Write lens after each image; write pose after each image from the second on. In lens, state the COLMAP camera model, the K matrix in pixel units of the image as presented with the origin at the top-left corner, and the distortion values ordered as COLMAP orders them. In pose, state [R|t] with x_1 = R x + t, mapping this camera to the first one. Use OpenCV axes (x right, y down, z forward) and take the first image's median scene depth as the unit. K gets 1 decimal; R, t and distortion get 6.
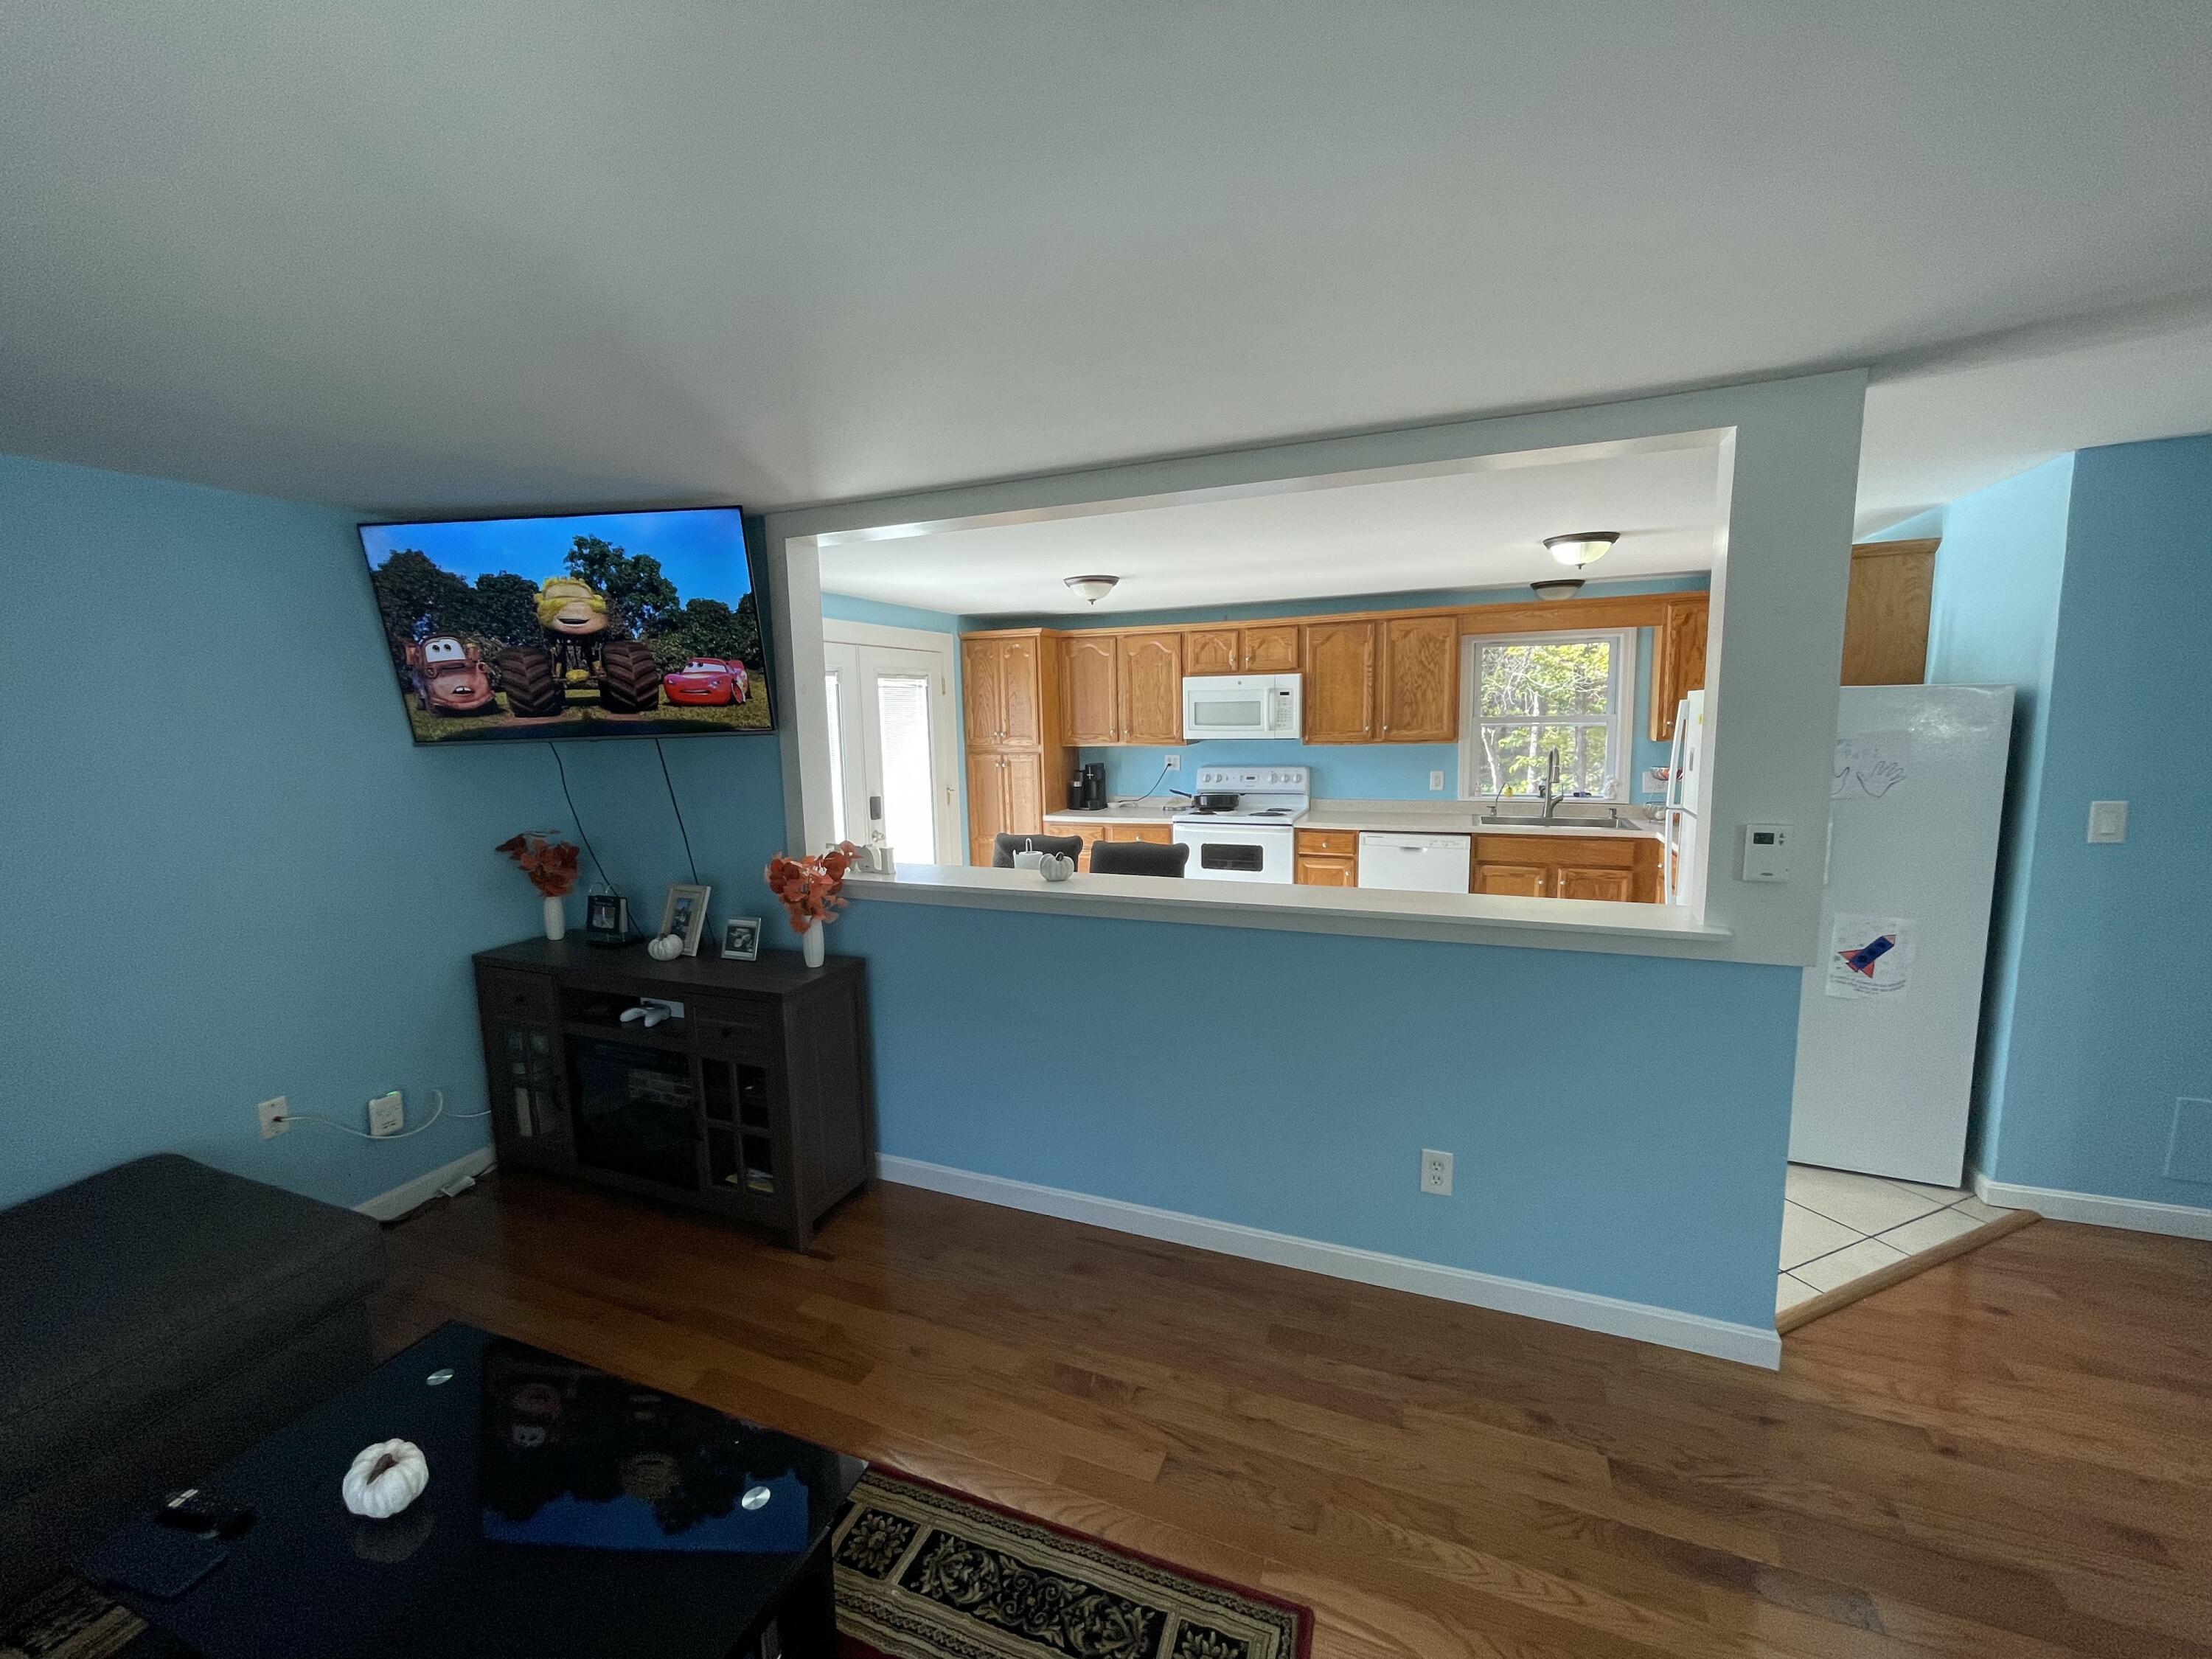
lens RADIAL K [[895.7, 0, 1091.6], [0, 895.7, 835.0], [0, 0, 1]] dist [-0.002024, 0.000011]
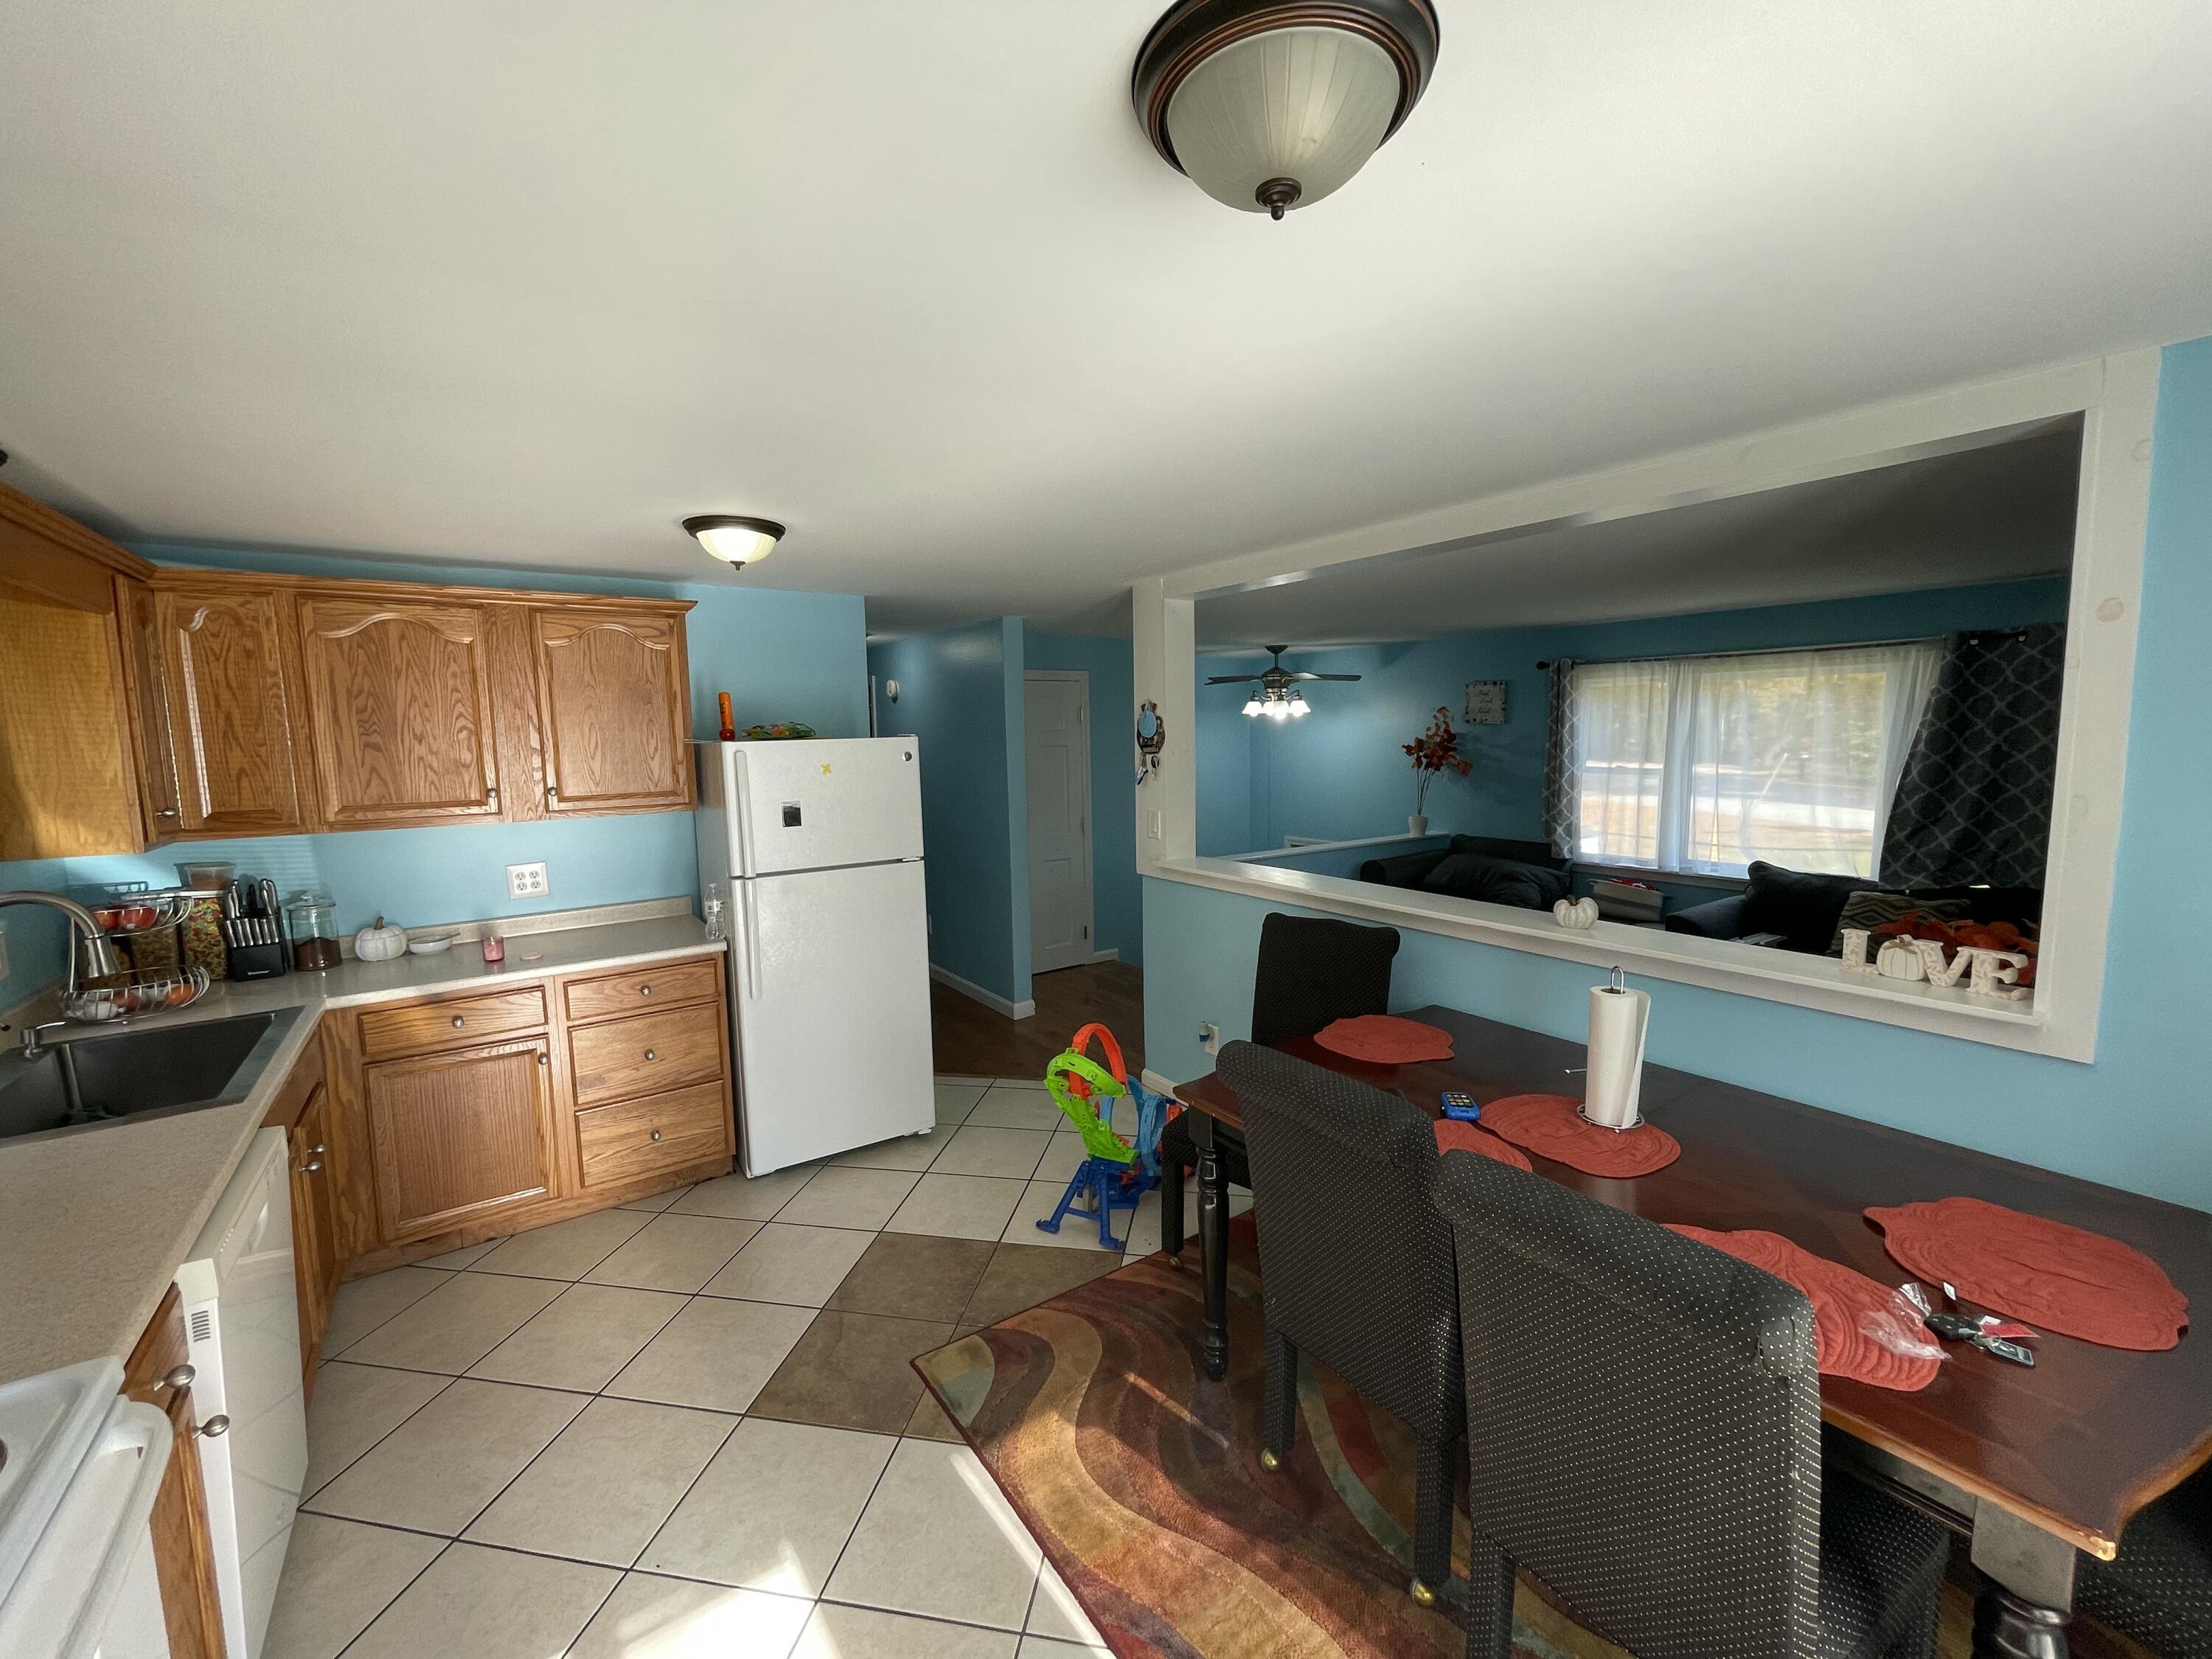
lens RADIAL K [[895.7, 0, 1088.9], [0, 895.7, 831.7], [0, 0, 1]] dist [-0.002024, 0.000011]
pose [[-0.833555, -0.022876, 0.551962, -0.058892], [0.113808, 0.970599, 0.212097, -0.143338], [-0.540586, 0.239612, -0.806444, 0.988736]]
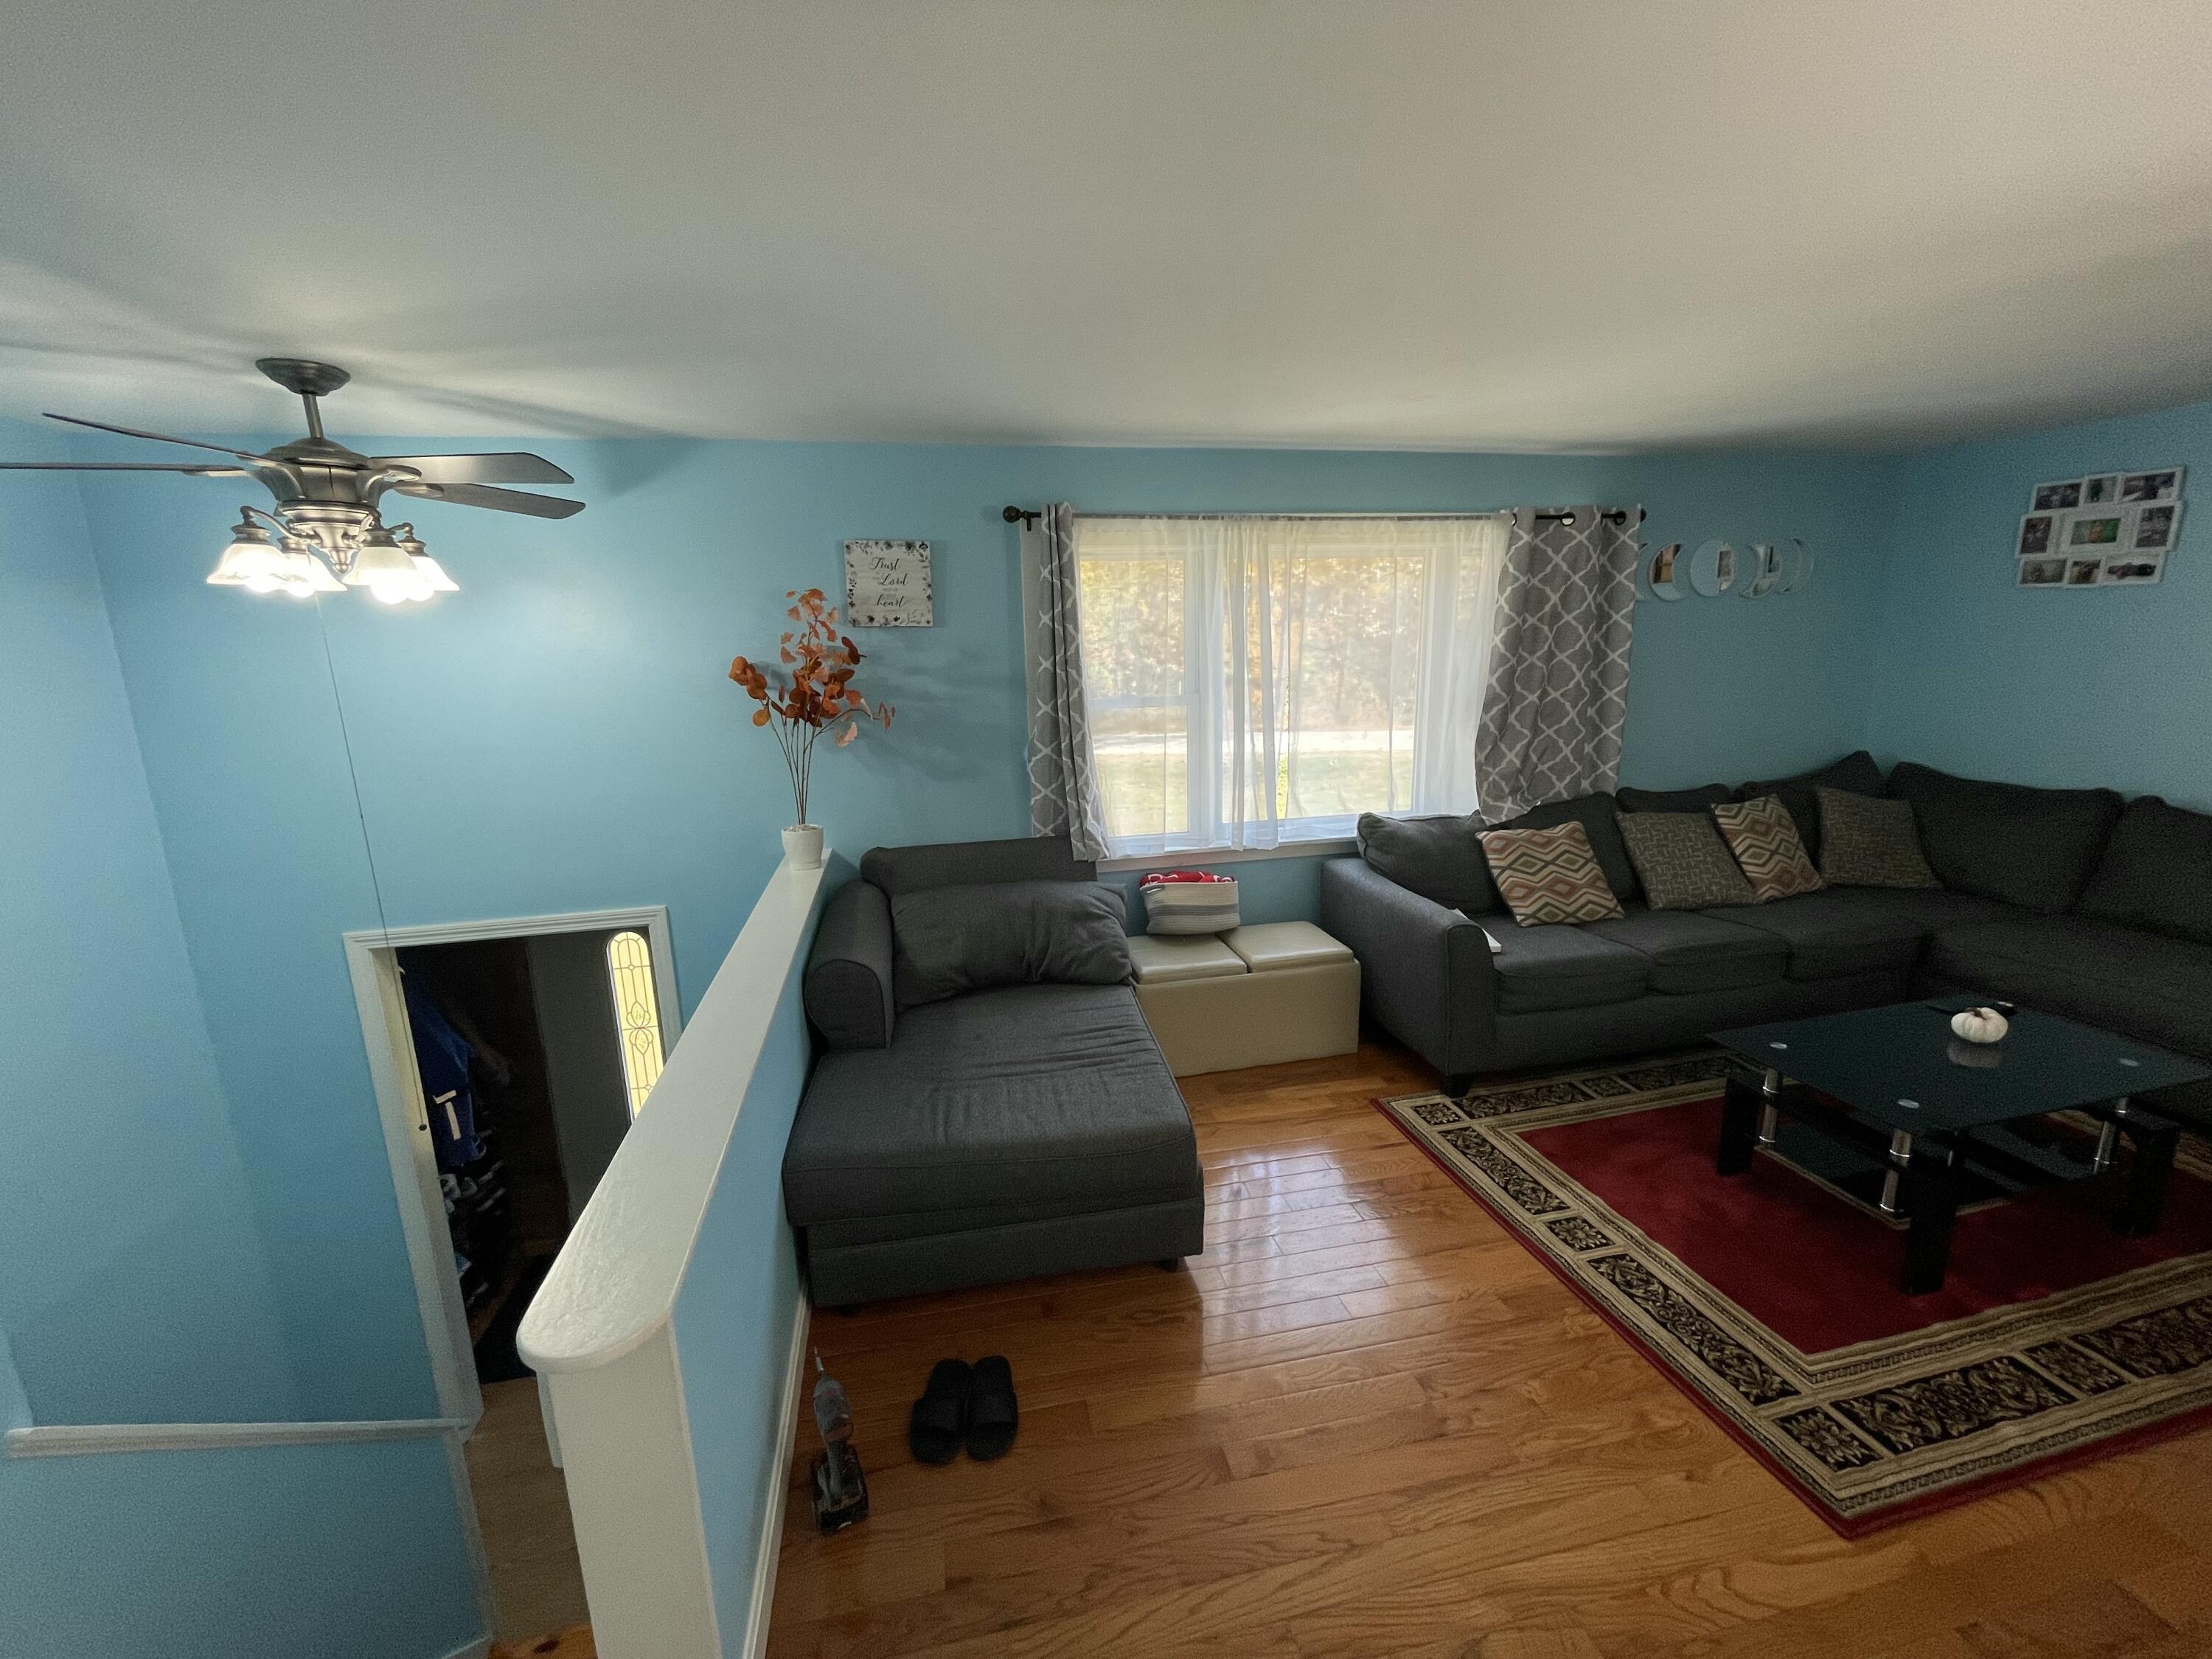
lens RADIAL K [[895.7, 0, 1098.9], [0, 895.7, 825.0], [0, 0, 1]] dist [-0.002024, 0.000011]
pose [[-0.825763, 0.161364, -0.540442, 0.384797], [-0.028827, 0.944873, 0.326165, -0.047360], [0.563280, 0.284914, -0.775590, 0.313549]]
